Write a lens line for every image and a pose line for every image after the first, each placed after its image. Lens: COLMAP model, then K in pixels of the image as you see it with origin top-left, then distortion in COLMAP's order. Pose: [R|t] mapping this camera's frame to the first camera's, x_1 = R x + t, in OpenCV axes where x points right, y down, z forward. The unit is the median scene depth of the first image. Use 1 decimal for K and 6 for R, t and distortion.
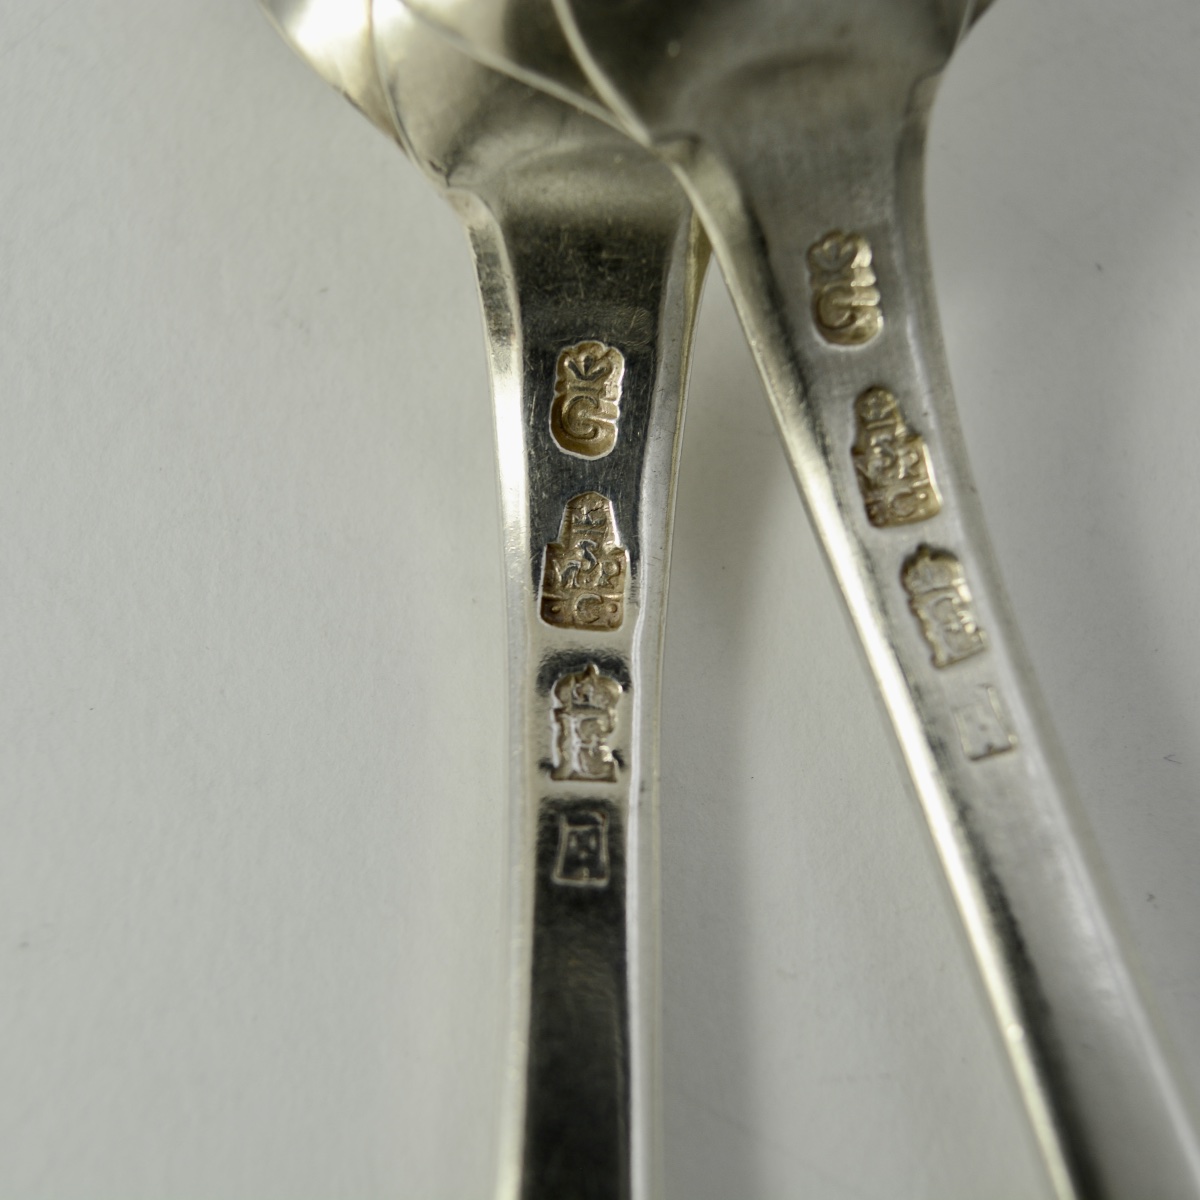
lens RADIAL K [[2204.8, 0, 600.0], [0, 2204.8, 600.0], [0, 0, 1]] dist [-0.080967, 0.143865]
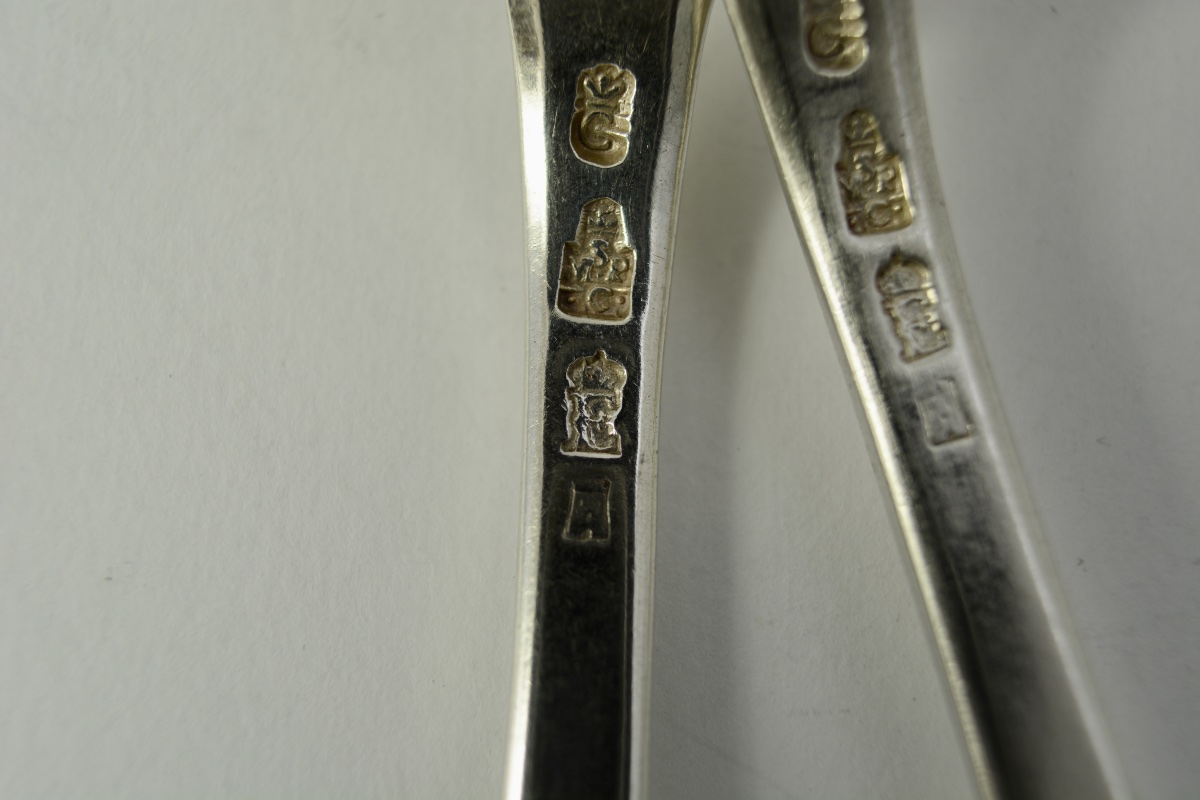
lens RADIAL K [[1515.2, 0, 601.3], [0, 1515.2, 382.1], [0, 0, 1]] dist [-0.073122, 0.092142]
pose [[0.999455, 0.024785, -0.021801, 0.013740], [-0.022858, 0.996154, 0.084588, -0.020194], [0.023814, -0.084043, 0.996178, 0.214893]]
